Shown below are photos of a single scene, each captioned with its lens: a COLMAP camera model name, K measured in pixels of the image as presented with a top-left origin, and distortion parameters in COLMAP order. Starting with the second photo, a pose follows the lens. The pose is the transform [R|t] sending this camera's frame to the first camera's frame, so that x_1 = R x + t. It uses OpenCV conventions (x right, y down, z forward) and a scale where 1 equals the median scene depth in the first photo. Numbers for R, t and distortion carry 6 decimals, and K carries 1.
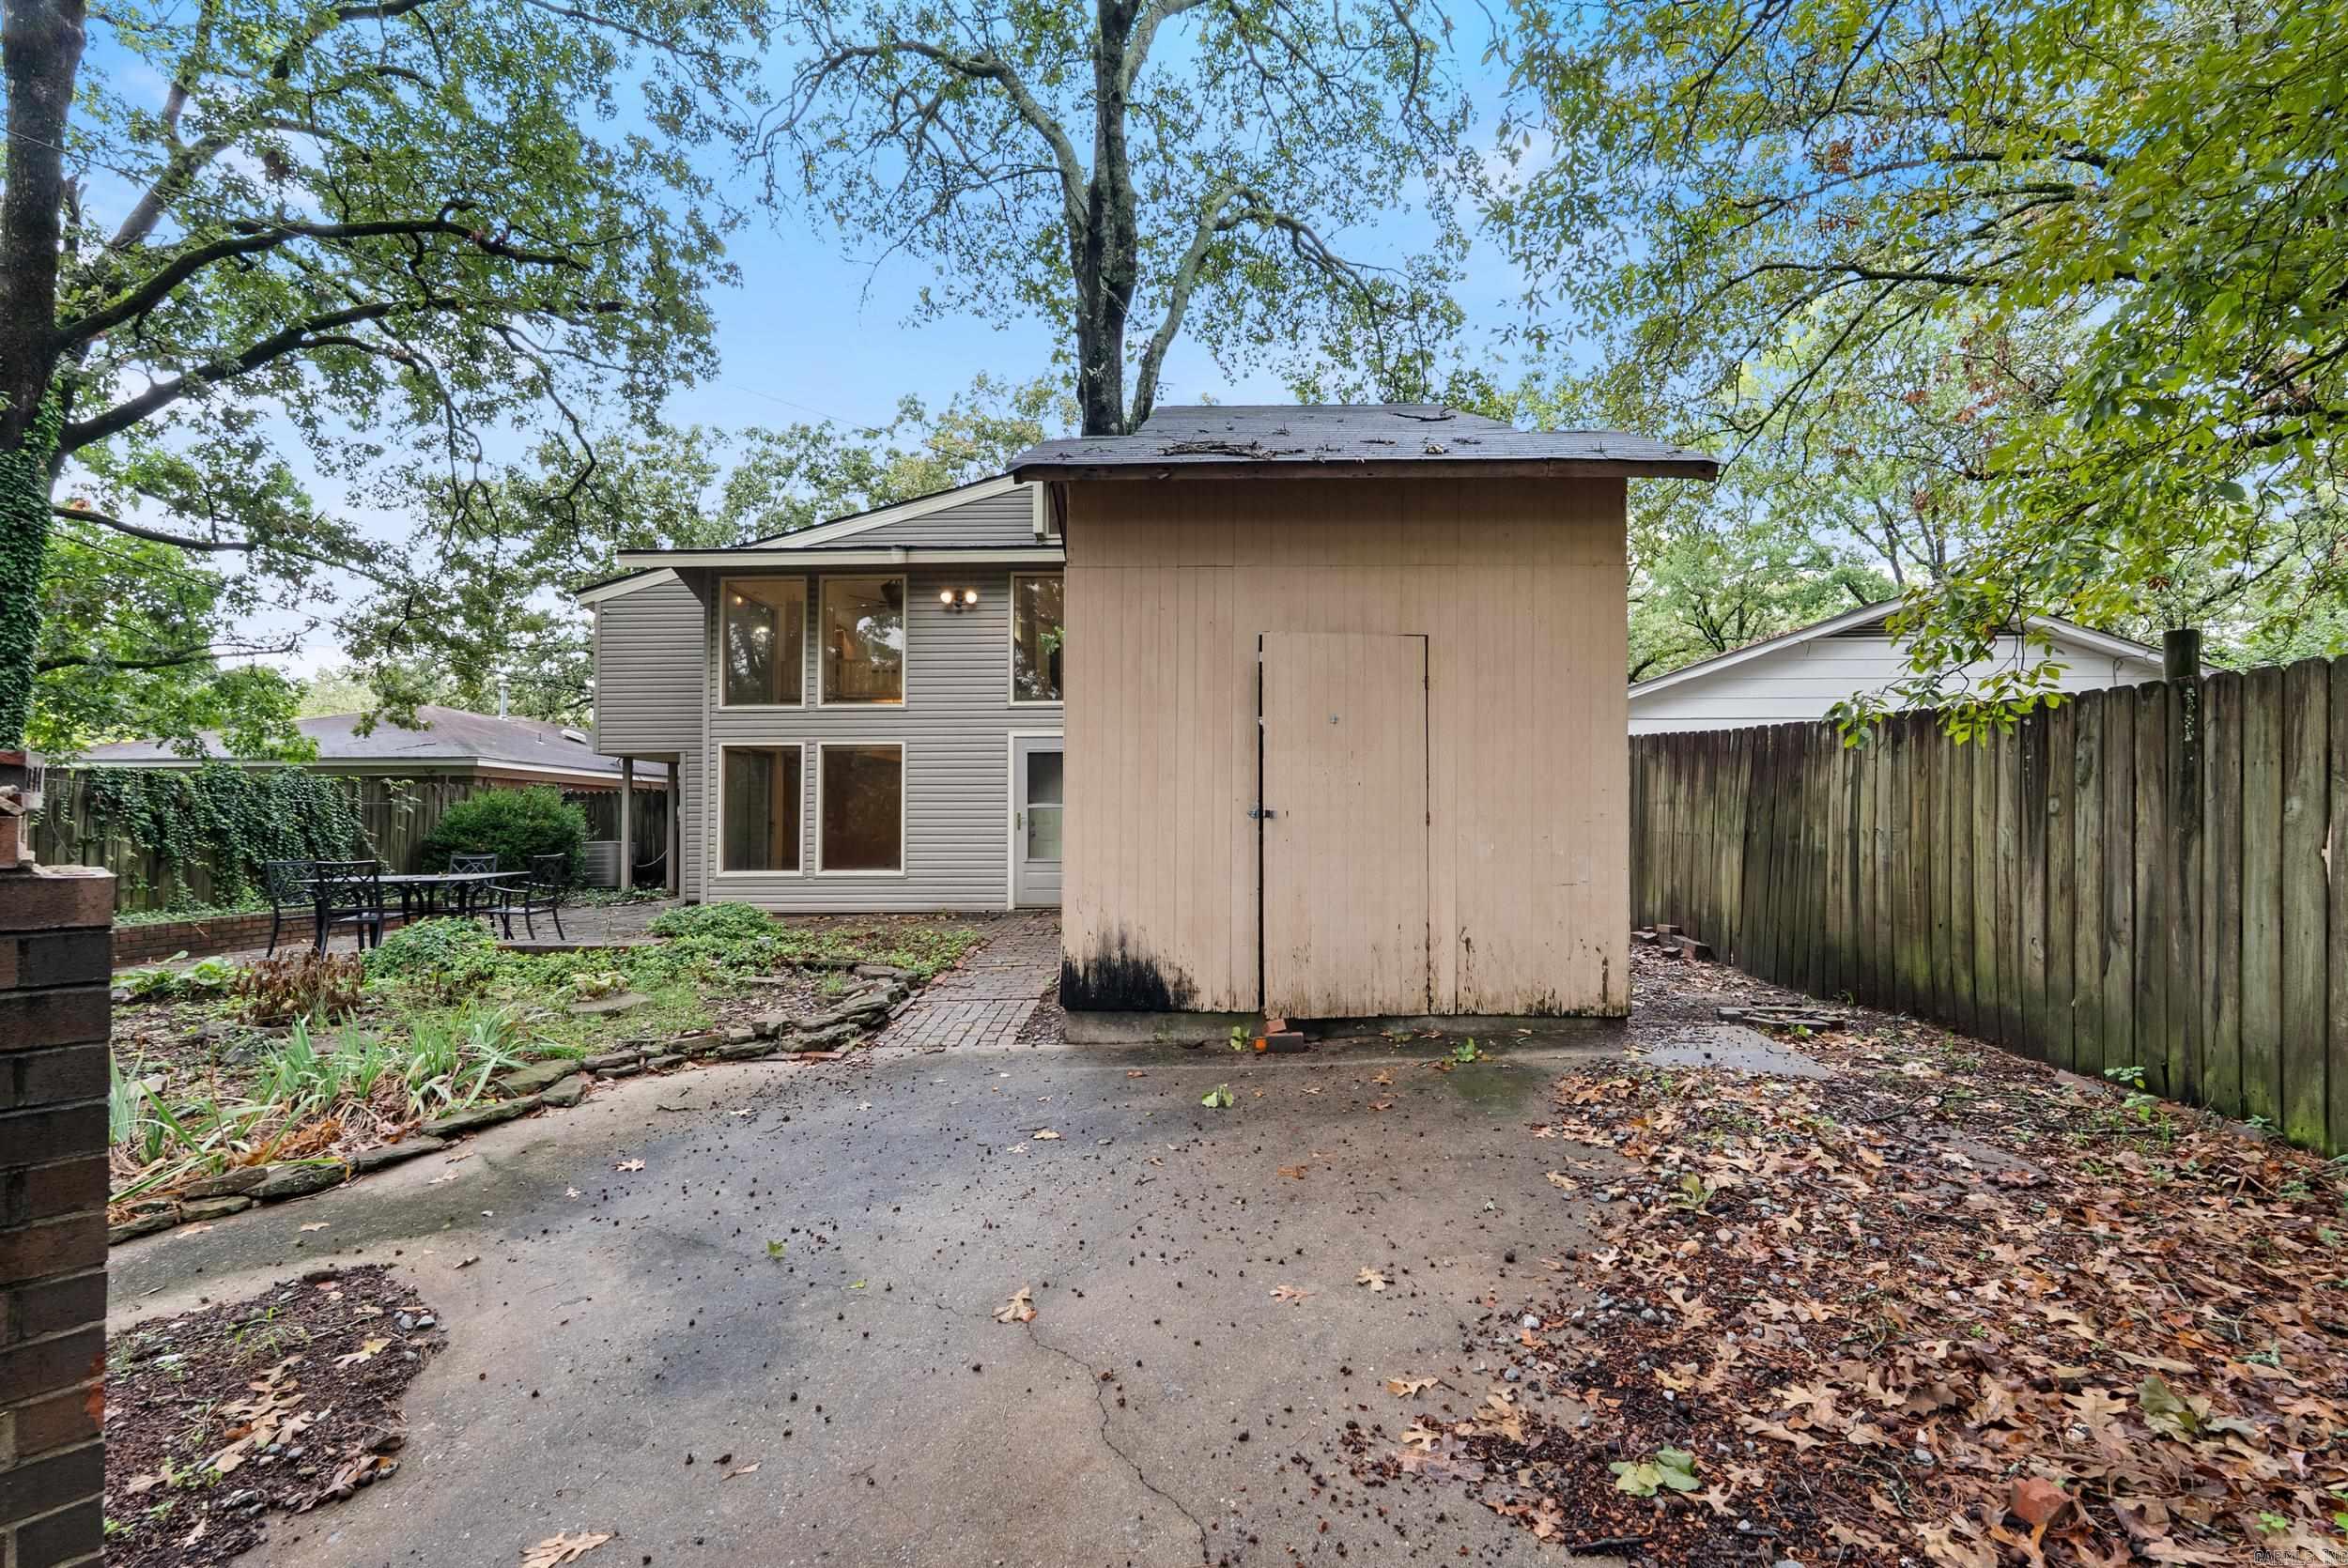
lens RADIAL K [[1039.0, 0, 1178.4], [0, 1039.0, 803.2], [0, 0, 1]] dist [-0.005261, 0.000355]
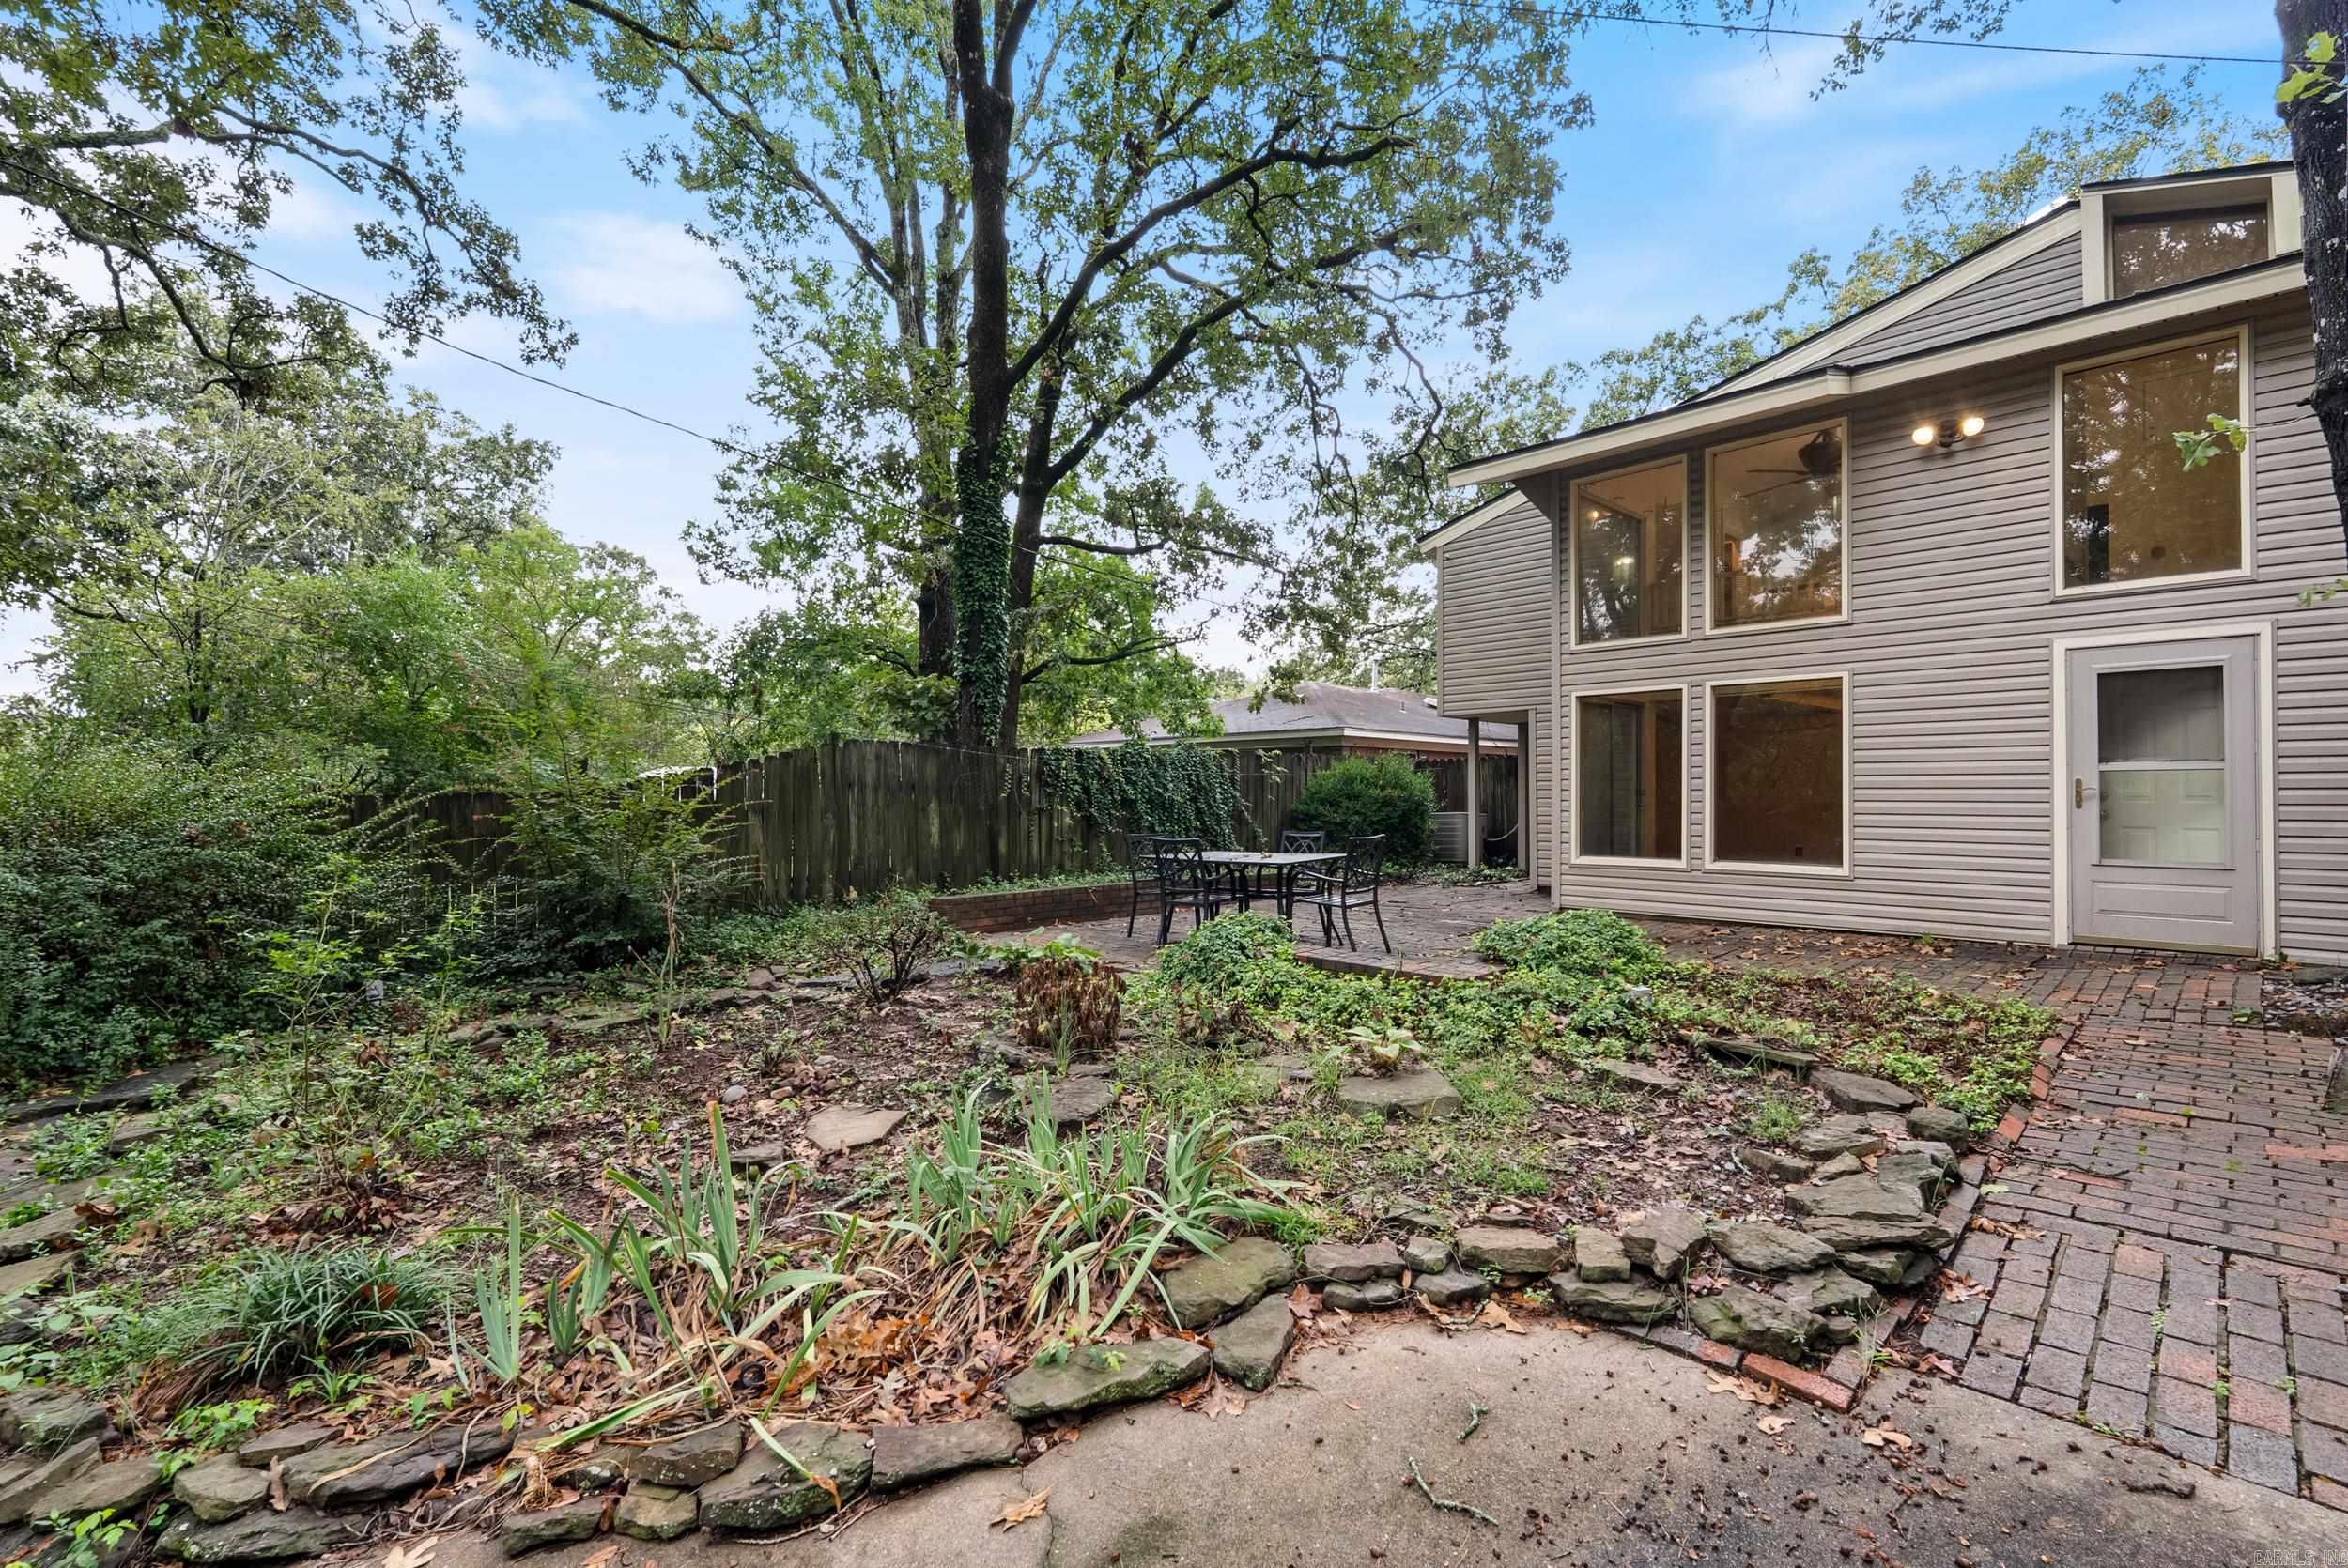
lens RADIAL K [[1039.0, 0, 1173.9], [0, 1039.0, 779.4], [0, 0, 1]] dist [-0.005261, 0.000355]
pose [[0.703052, -0.006950, -0.711104, -0.092252], [0.014698, 0.999881, 0.004760, -0.000682], [0.710986, -0.013798, 0.703071, 0.223241]]
